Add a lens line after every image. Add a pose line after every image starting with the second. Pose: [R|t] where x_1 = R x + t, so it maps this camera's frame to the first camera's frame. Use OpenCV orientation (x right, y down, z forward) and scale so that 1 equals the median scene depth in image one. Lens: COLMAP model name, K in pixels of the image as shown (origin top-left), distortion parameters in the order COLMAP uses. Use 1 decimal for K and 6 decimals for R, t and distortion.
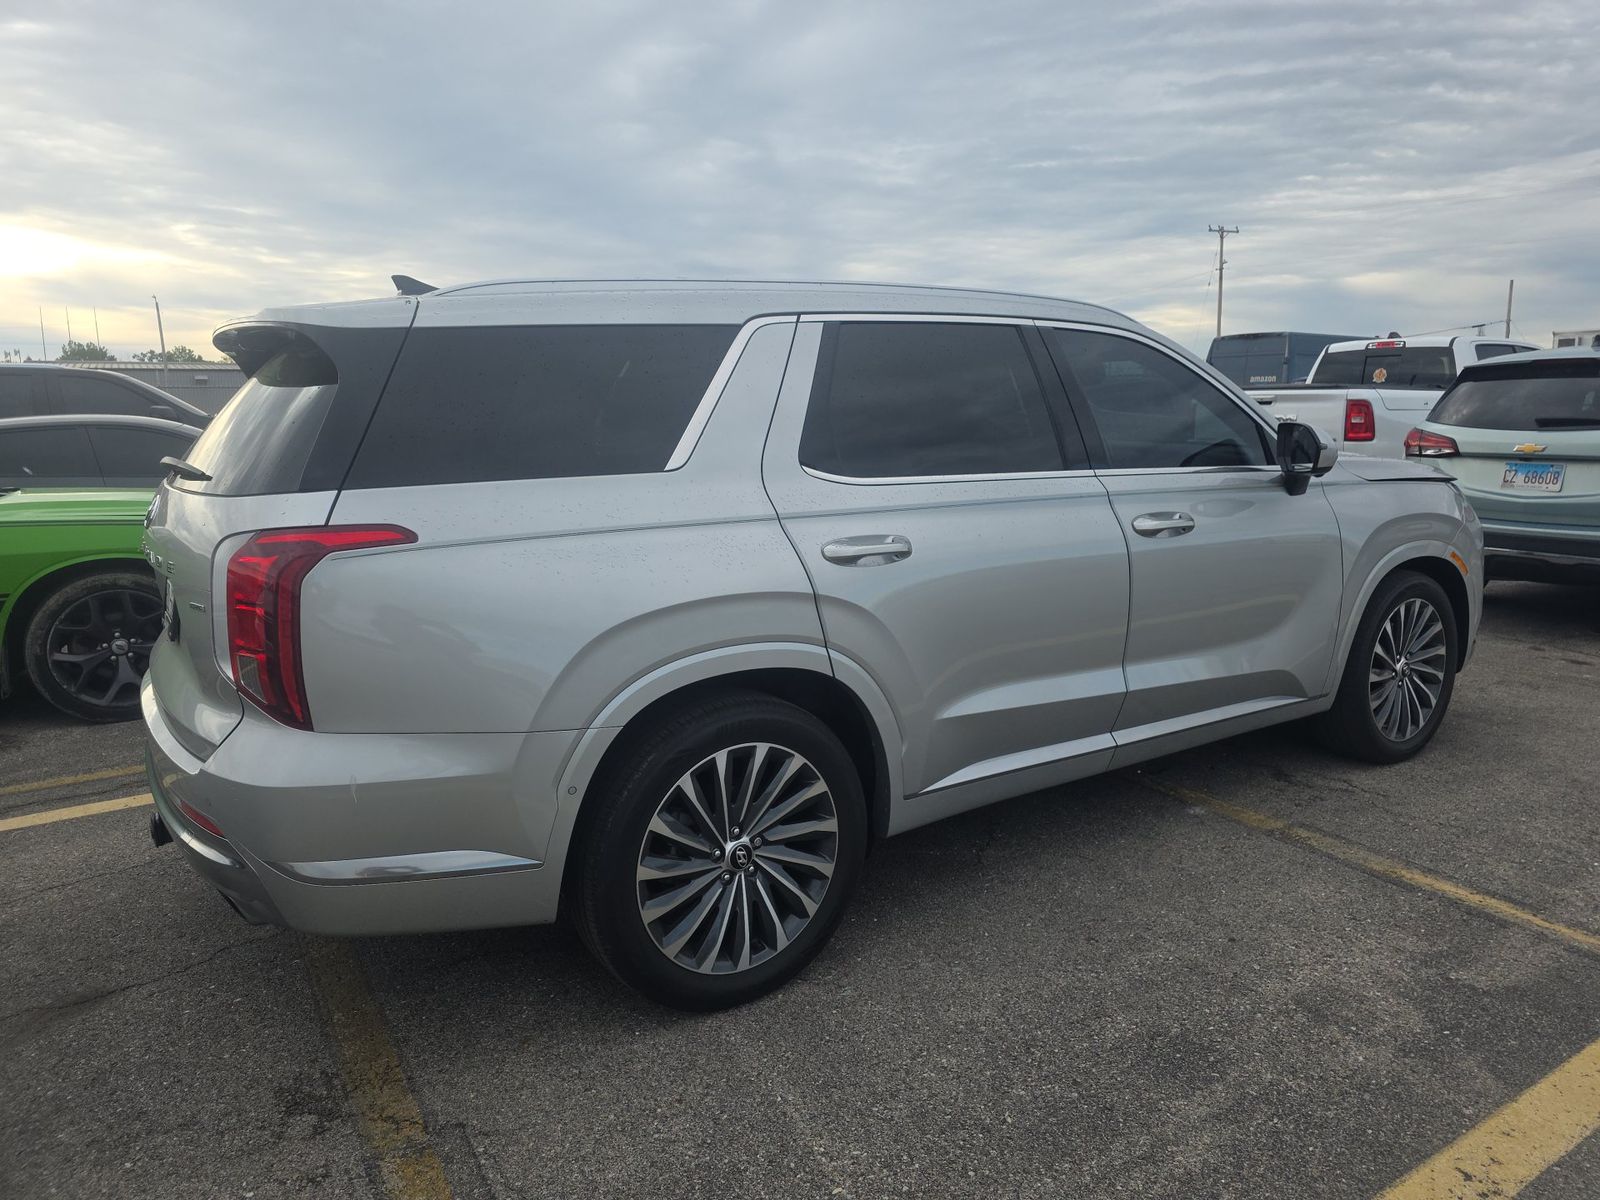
lens RADIAL K [[1078.0, 0, 791.2], [0, 1078.0, 594.5], [0, 0, 1]] dist [0.032572, -0.021369]
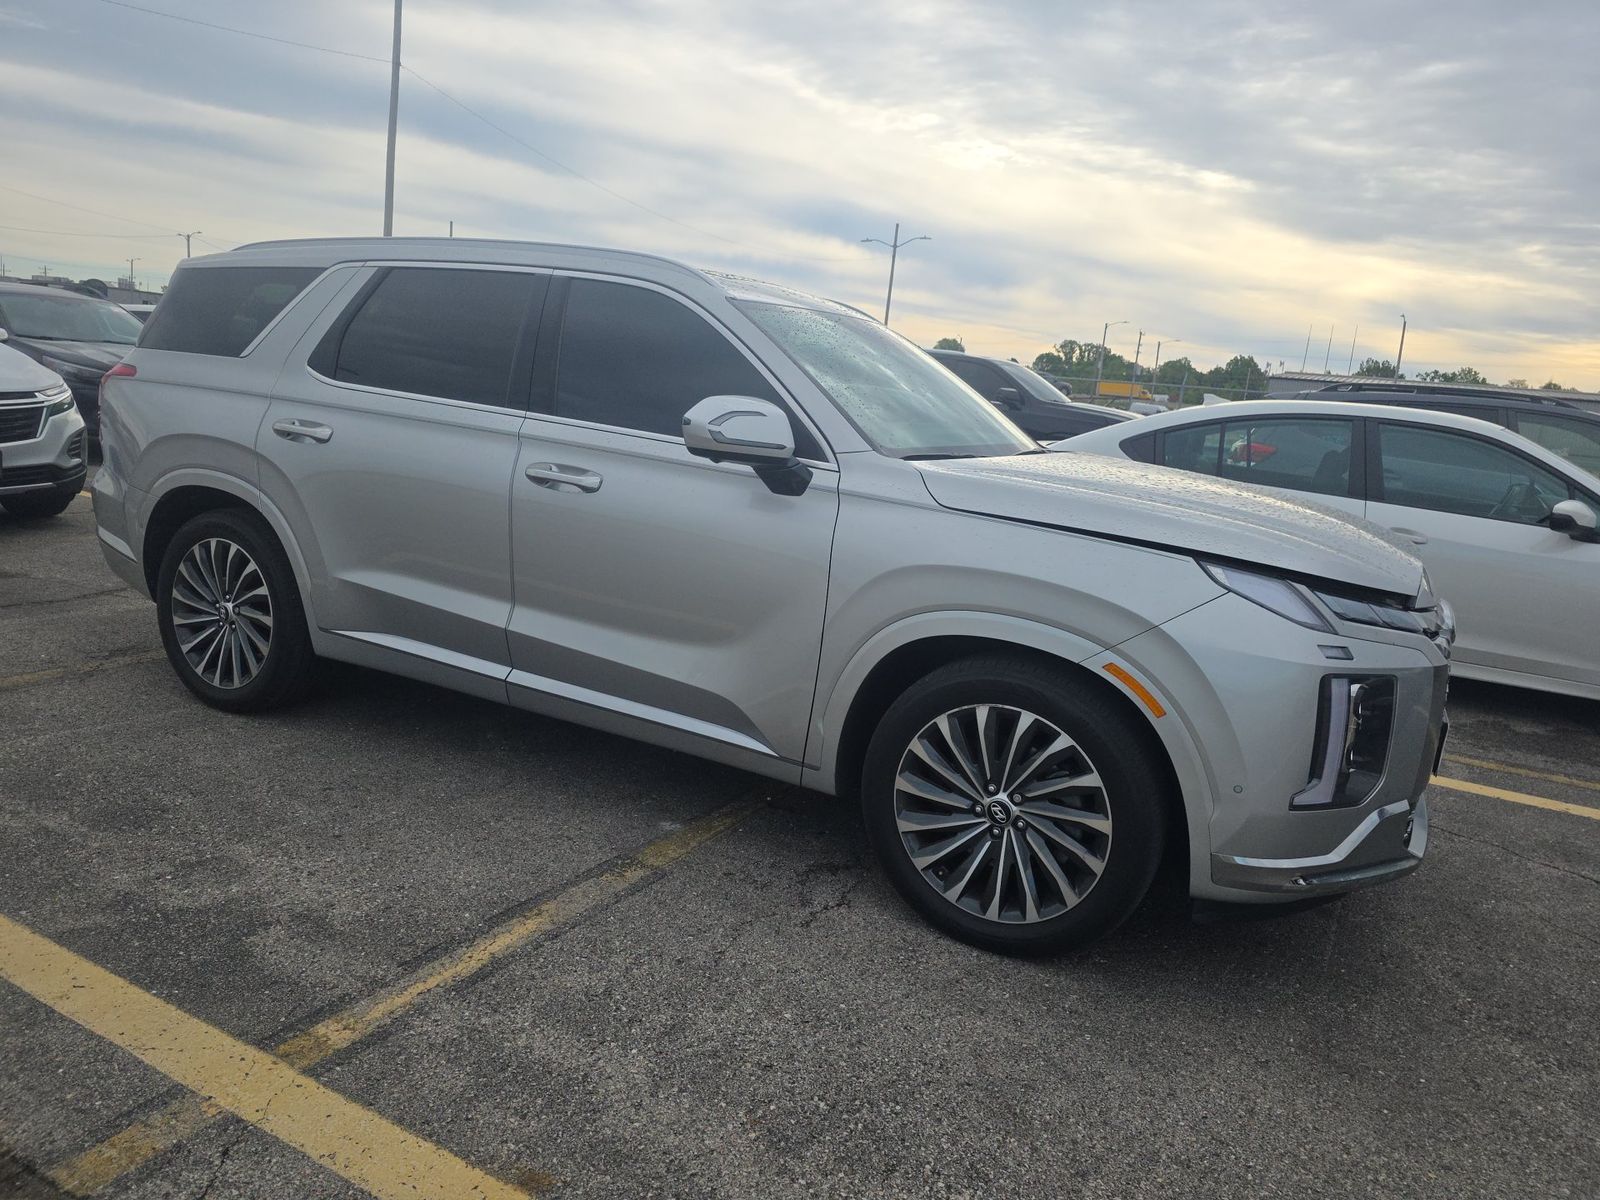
lens RADIAL K [[1078.0, 0, 843.9], [0, 1078.0, 600.8], [0, 0, 1]] dist [0.032572, -0.021369]
pose [[0.496043, 0.233233, -0.836387, 1.119174], [-0.245871, 0.961554, 0.122316, -0.119242], [0.832760, 0.144969, 0.534318, 0.604909]]
